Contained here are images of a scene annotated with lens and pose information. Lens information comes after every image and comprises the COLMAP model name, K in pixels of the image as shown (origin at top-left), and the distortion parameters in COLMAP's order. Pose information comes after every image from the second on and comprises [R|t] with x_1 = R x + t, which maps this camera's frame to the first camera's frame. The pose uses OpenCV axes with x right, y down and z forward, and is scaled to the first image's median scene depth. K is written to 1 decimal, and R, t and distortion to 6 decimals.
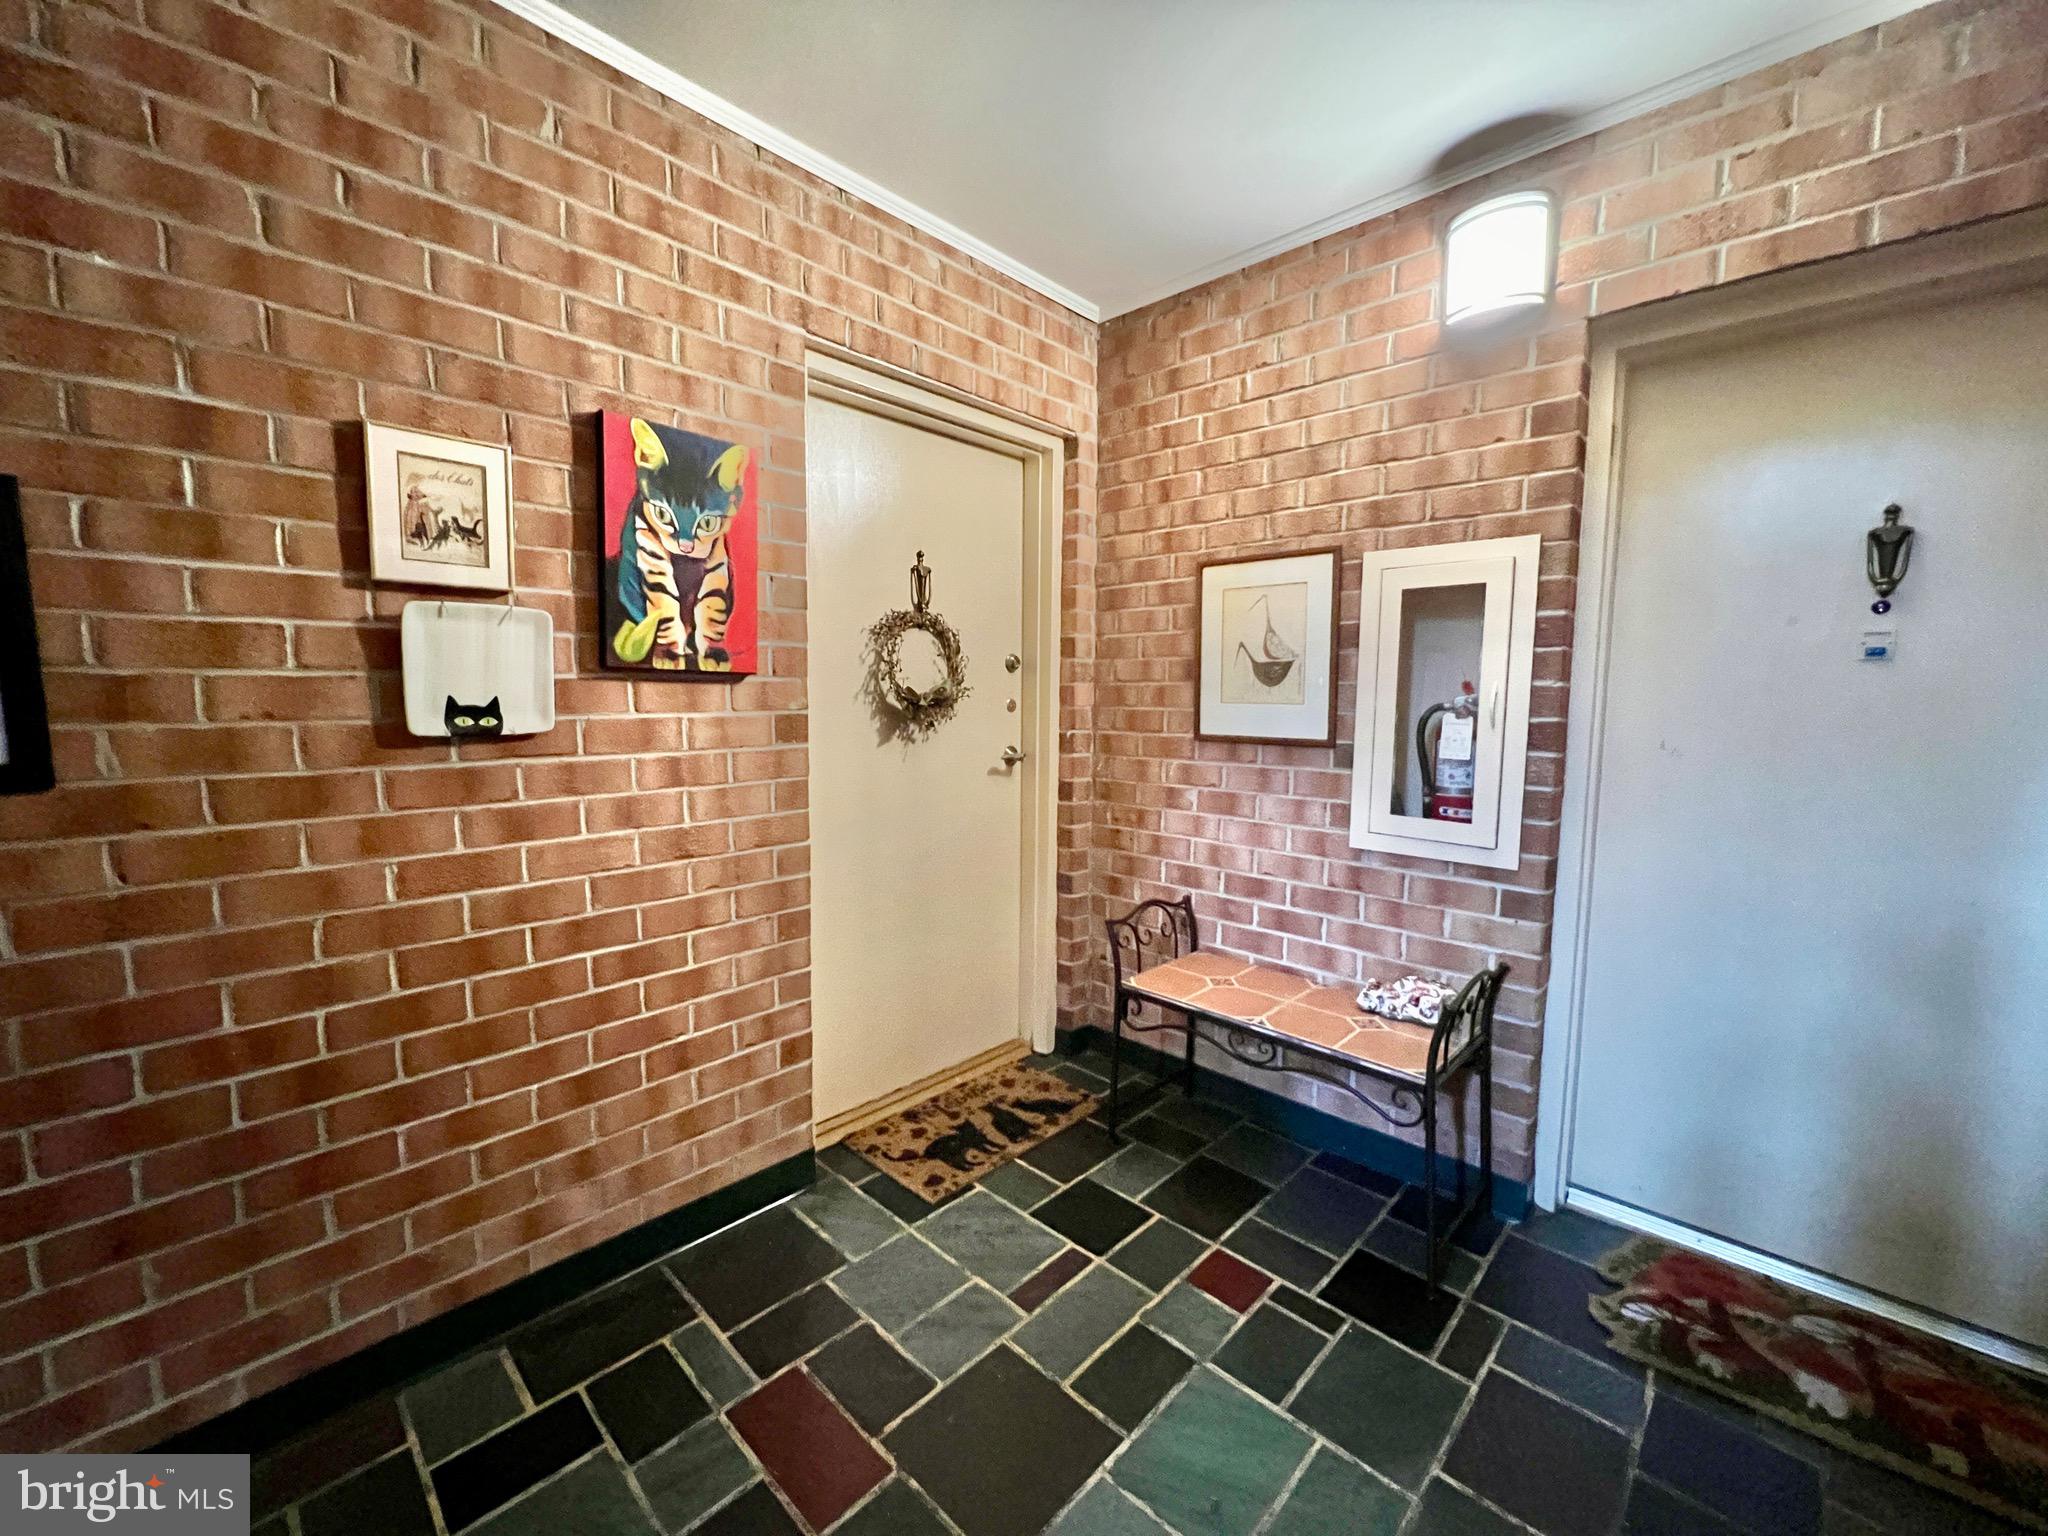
lens RADIAL K [[818.9, 0, 1023.0], [0, 818.9, 769.9], [0, 0, 1]] dist [-0.001525, -0.000069]
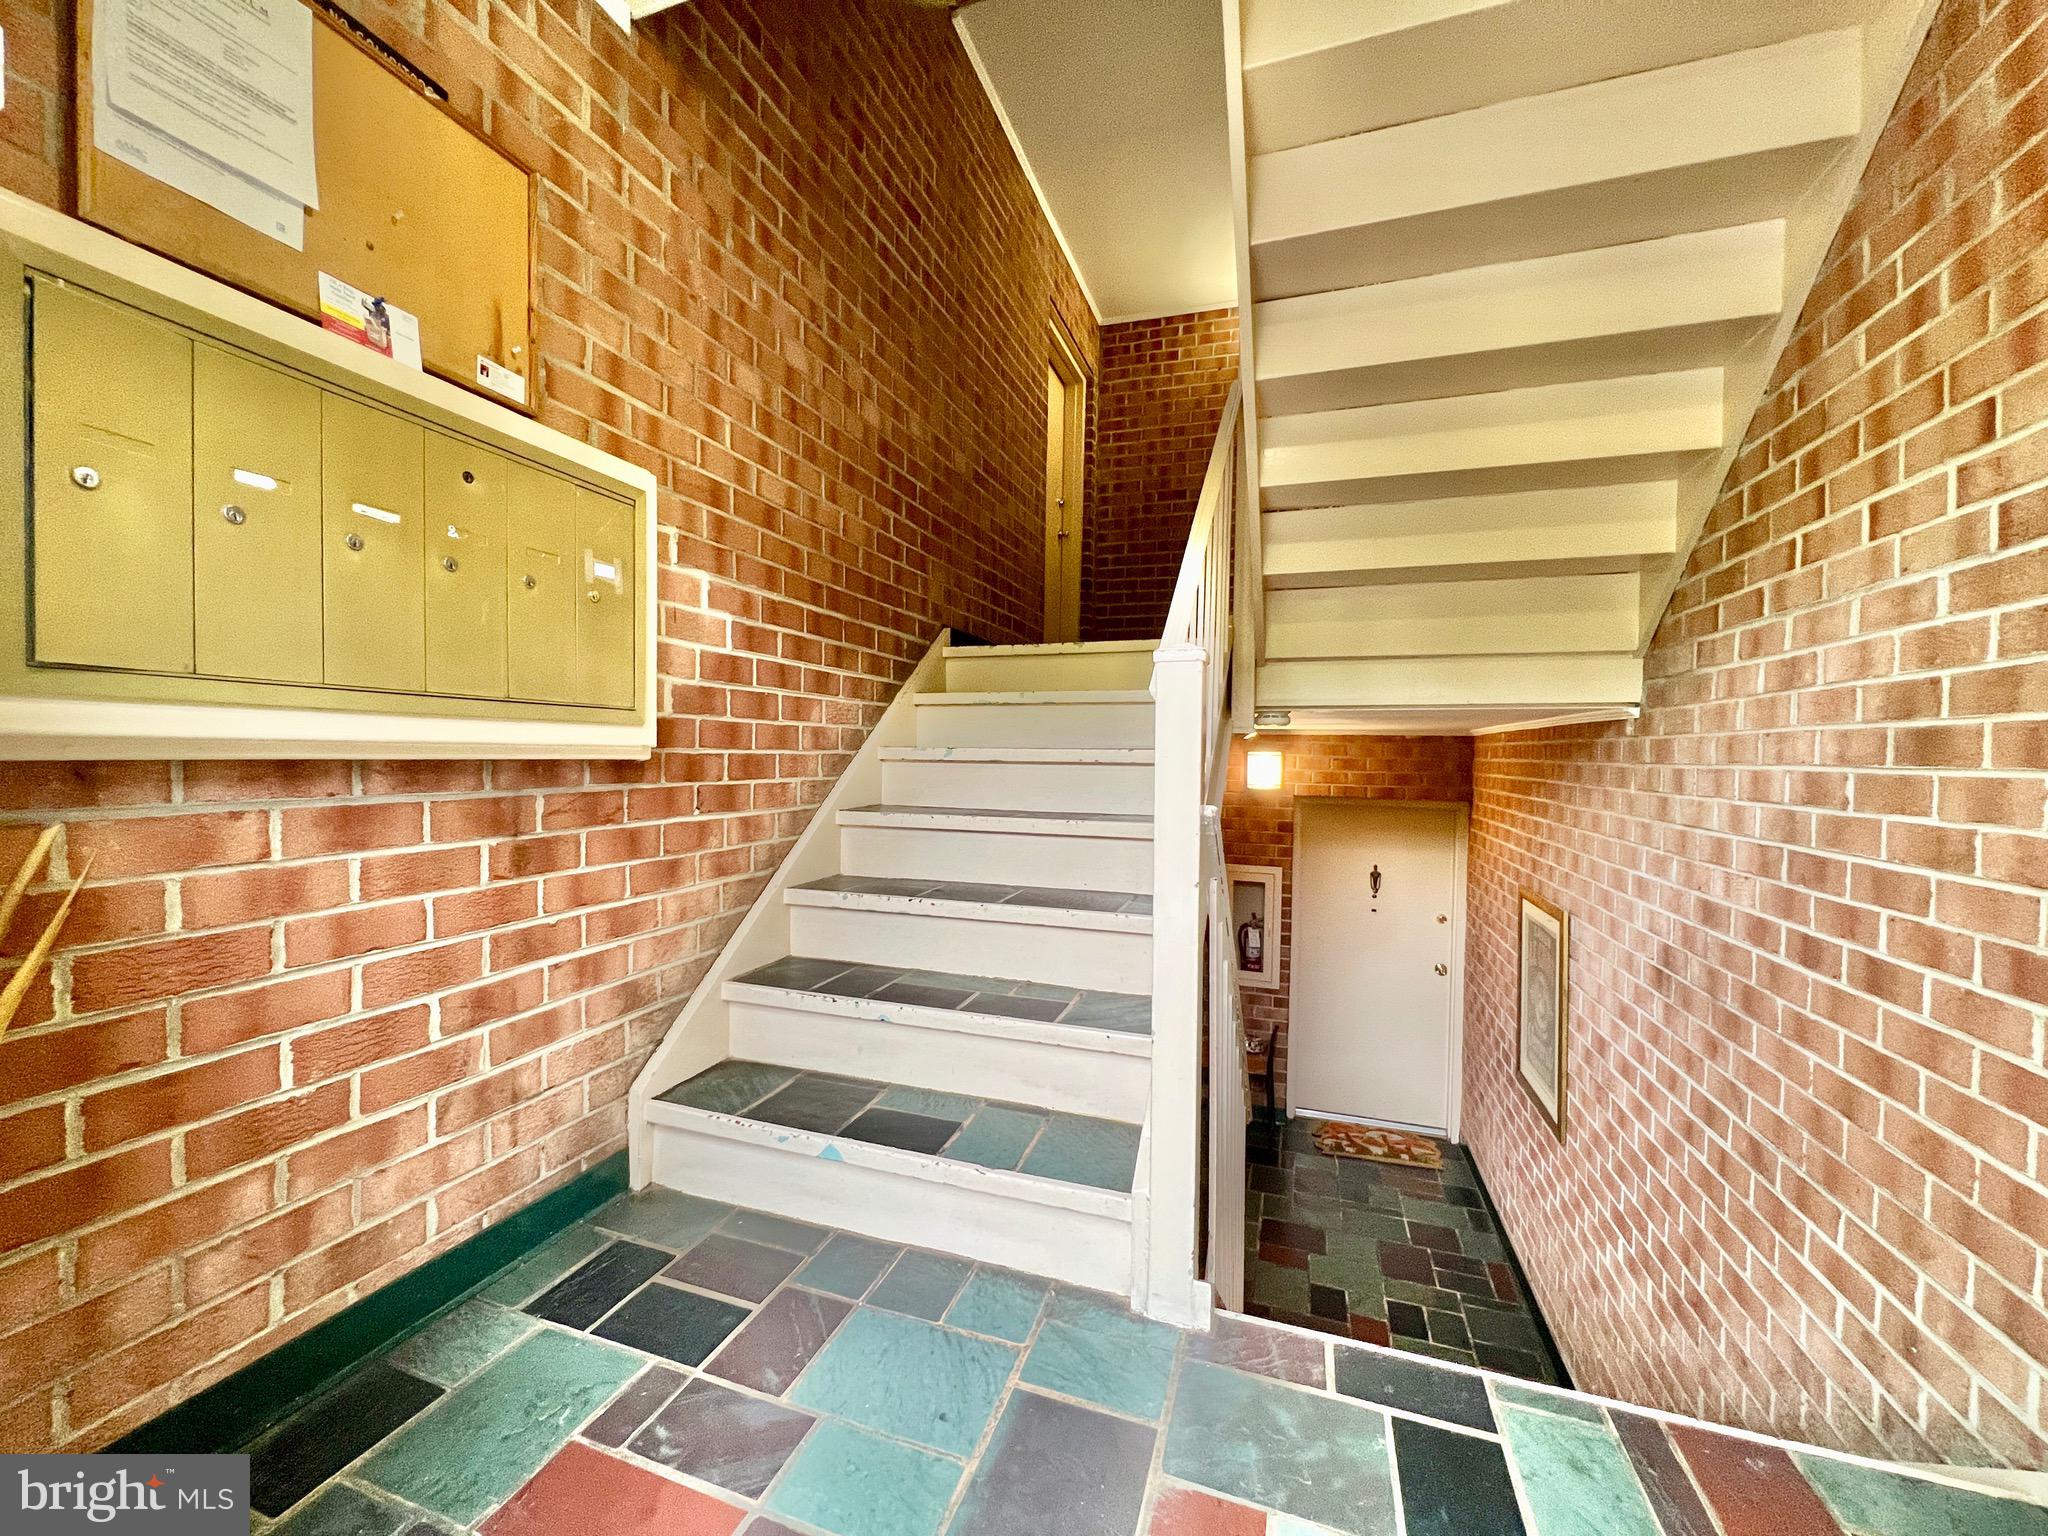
lens RADIAL K [[818.9, 0, 1015.9], [0, 818.9, 765.4], [0, 0, 1]] dist [-0.001525, -0.000069]
pose [[0.908282, 0.001125, 0.418358, -1.413513], [0.027191, 0.997723, -0.061717, -0.508412], [-0.417475, 0.067432, 0.906183, -1.218989]]
